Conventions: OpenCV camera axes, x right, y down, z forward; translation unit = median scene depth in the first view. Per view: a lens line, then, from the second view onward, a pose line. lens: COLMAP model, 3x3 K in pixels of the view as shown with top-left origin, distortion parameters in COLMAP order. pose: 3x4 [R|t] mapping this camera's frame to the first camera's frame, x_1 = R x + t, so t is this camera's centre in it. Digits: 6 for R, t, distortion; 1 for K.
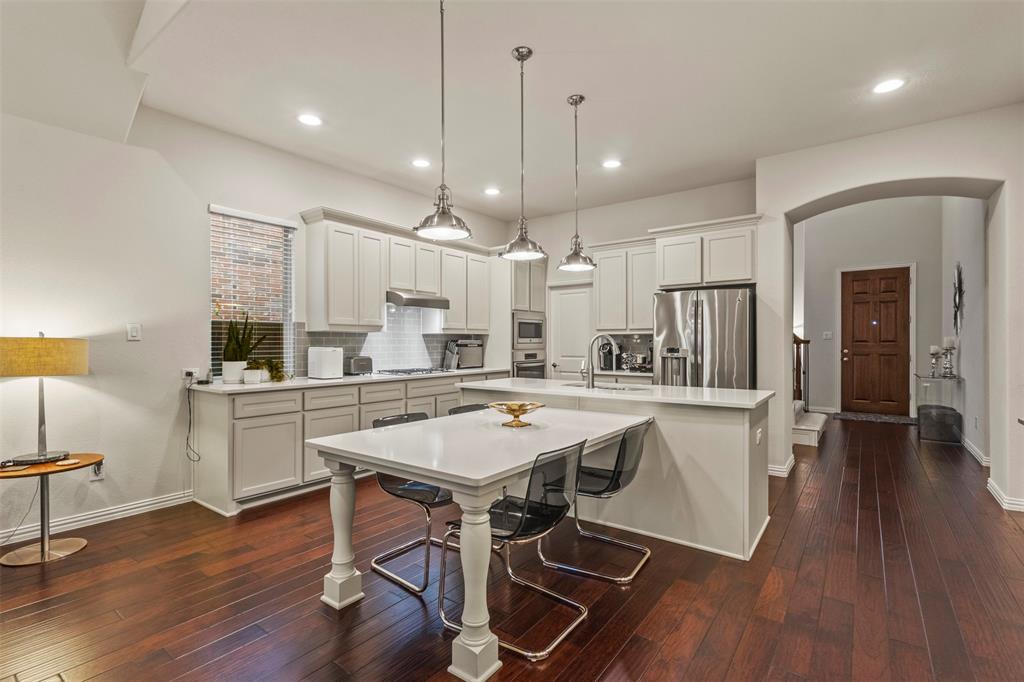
lens RADIAL K [[474.1, 0, 509.4], [0, 474.1, 344.8], [0, 0, 1]] dist [0.000511, 0.000944]
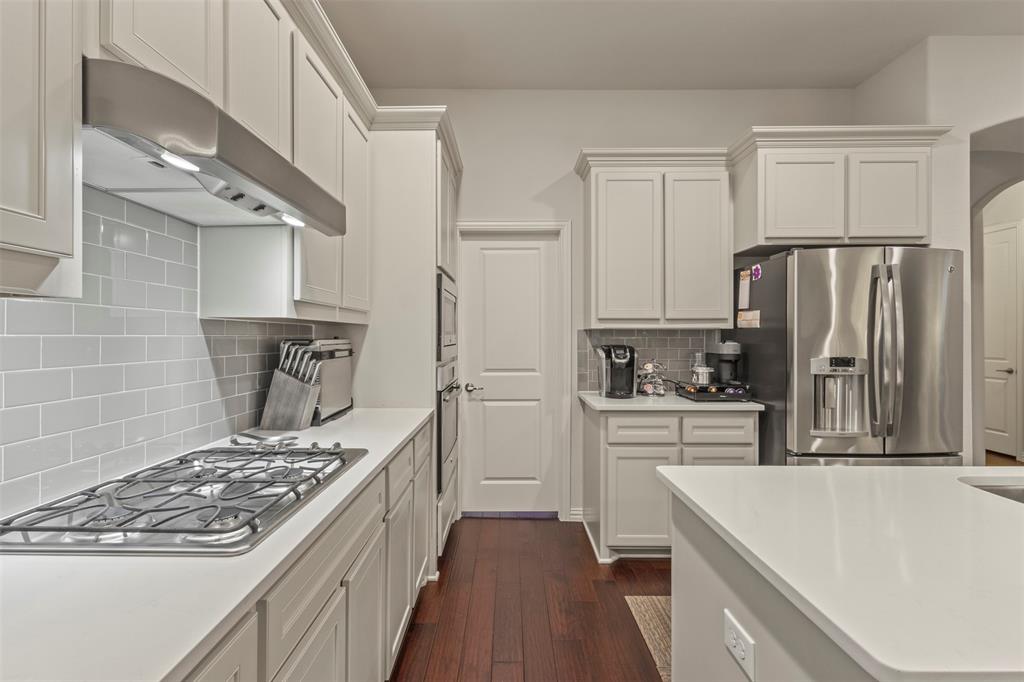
lens RADIAL K [[482.0, 0, 512.0], [0, 482.0, 341.0], [0, 0, 1]] dist [0.003680, 0.000786]
pose [[0.799509, -0.004237, 0.600639, -0.243595], [0.001344, 0.999985, 0.005265, -0.012763], [-0.600652, -0.003402, 0.799503, 0.778326]]
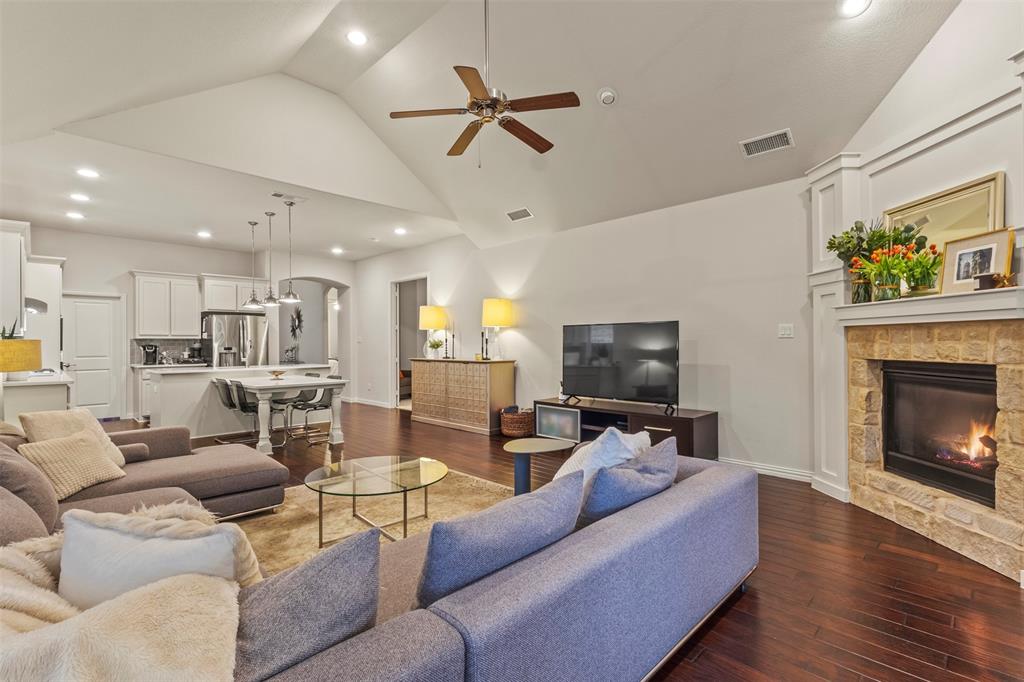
lens RADIAL K [[474.1, 0, 509.4], [0, 474.1, 344.8], [0, 0, 1]] dist [0.000511, 0.000944]
pose [[0.145448, -0.001278, 0.989365, -1.178923], [0.007609, 0.999971, 0.000173, 0.004762], [-0.989337, 0.007503, 0.145454, -0.254044]]
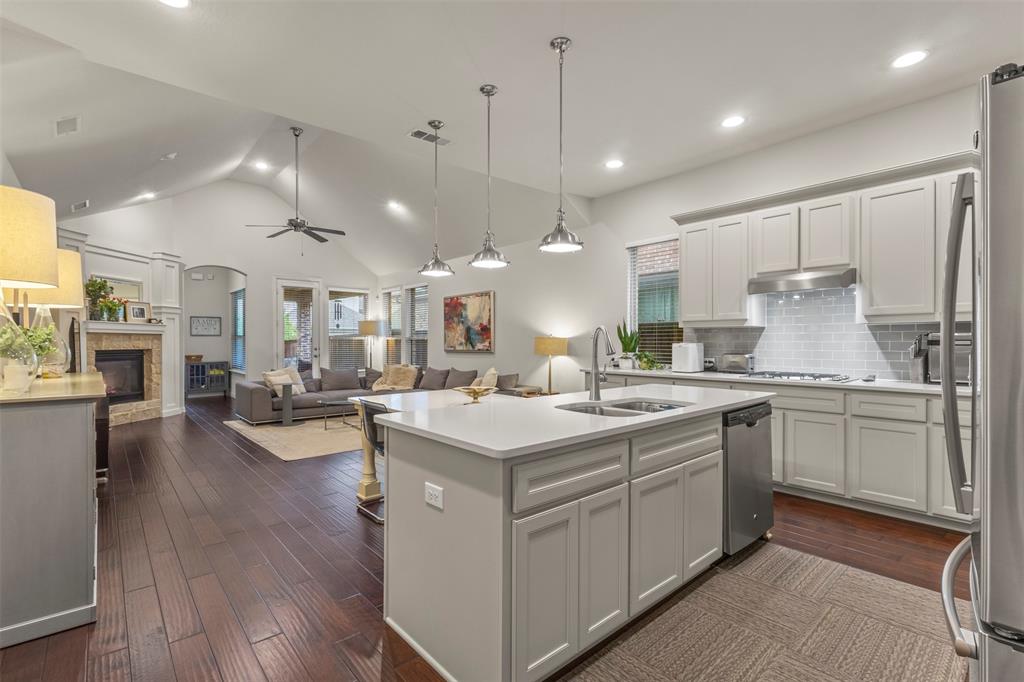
lens RADIAL K [[474.1, 0, 509.4], [0, 474.1, 344.8], [0, 0, 1]] dist [0.000511, 0.000944]
pose [[-0.215250, 0.009596, -0.976512, 0.701459], [-0.001742, 0.999946, 0.010210, -0.000881], [0.976557, 0.003899, -0.215222, 0.777708]]
